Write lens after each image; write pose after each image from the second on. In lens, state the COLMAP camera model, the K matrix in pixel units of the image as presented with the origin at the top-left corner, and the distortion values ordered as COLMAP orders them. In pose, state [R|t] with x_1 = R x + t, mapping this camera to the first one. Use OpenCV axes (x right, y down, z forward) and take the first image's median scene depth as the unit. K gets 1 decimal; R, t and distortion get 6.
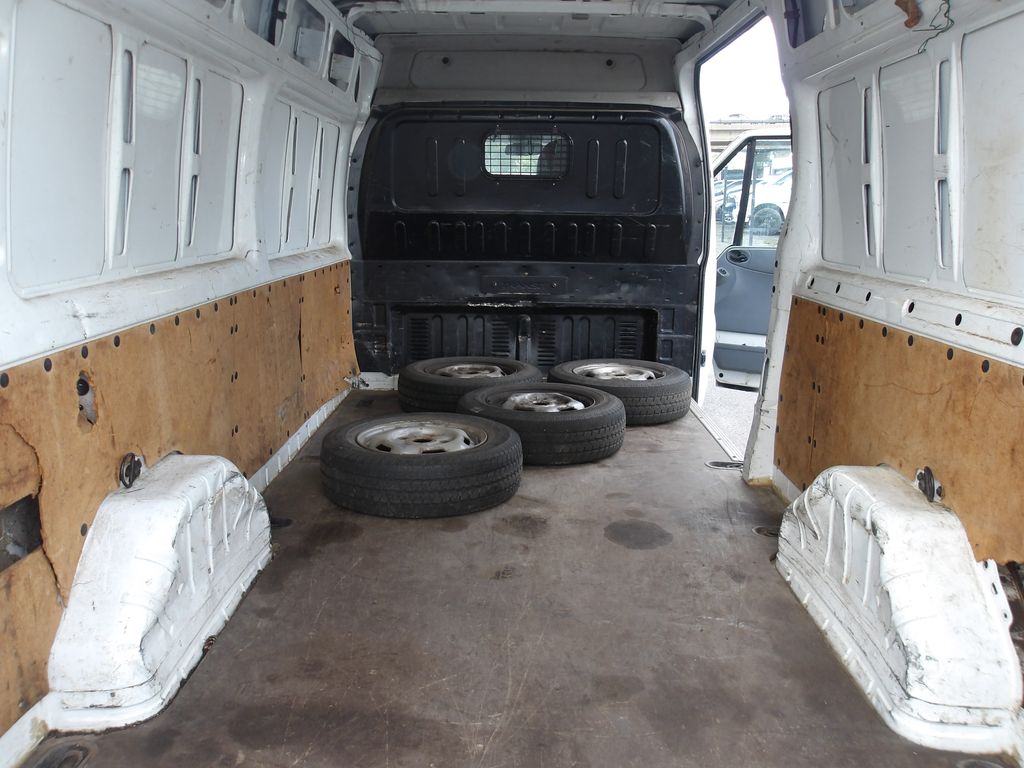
lens RADIAL K [[851.5, 0, 513.3], [0, 851.5, 377.6], [0, 0, 1]] dist [0.028816, -0.030022]
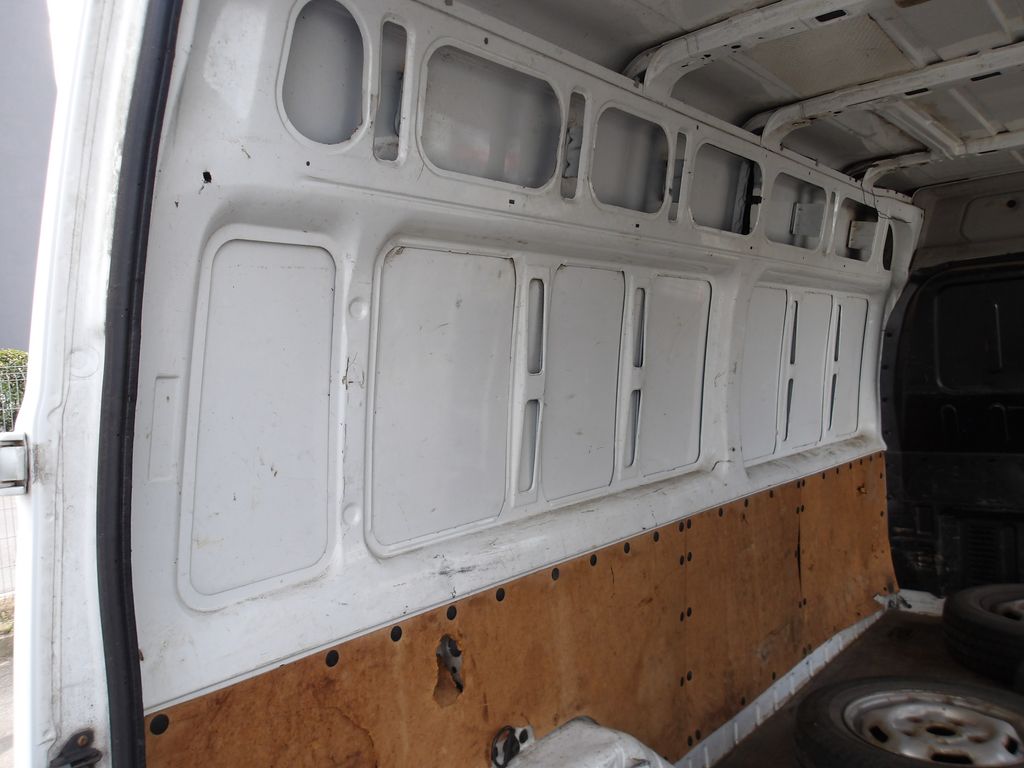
lens RADIAL K [[851.5, 0, 510.4], [0, 851.5, 382.3], [0, 0, 1]] dist [0.028816, -0.030022]
pose [[0.779401, -0.034832, -0.625556, 0.075870], [-0.071657, 0.986945, -0.144236, -0.090220], [0.622414, 0.157243, 0.766730, 0.191463]]
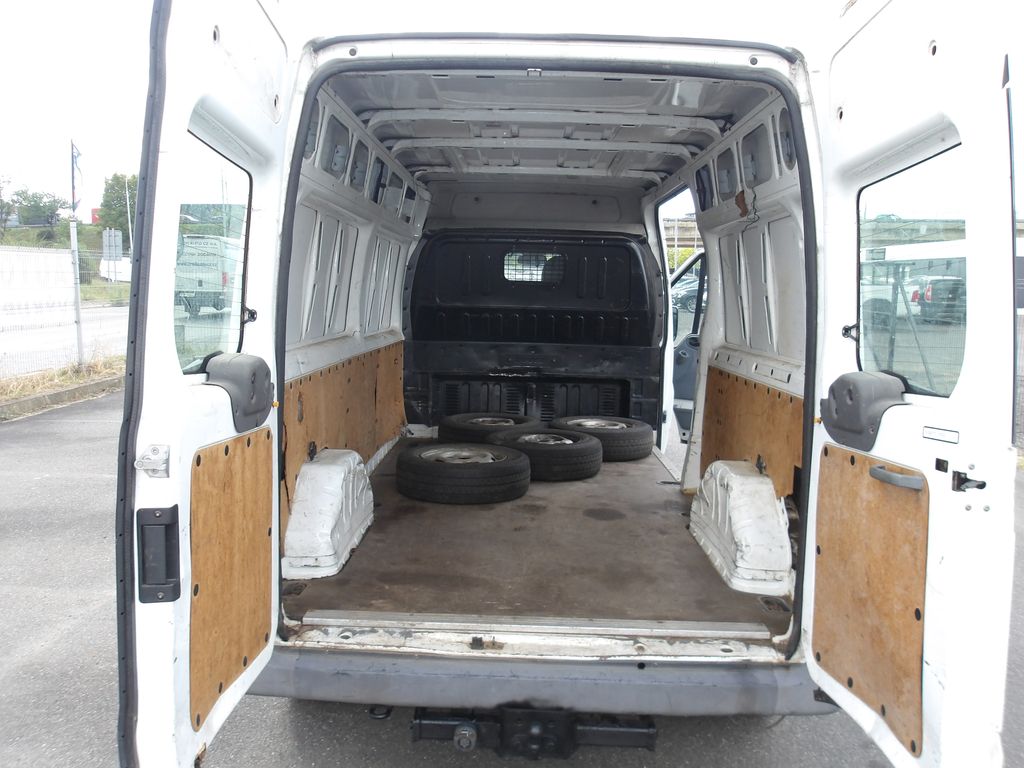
lens RADIAL K [[851.5, 0, 512.4], [0, 851.5, 384.4], [0, 0, 1]] dist [0.028816, -0.030022]
pose [[0.999903, 0.013363, -0.003860, -0.018248], [-0.013671, 0.995319, -0.095676, 0.092615], [0.002563, 0.095719, 0.995405, -0.536084]]
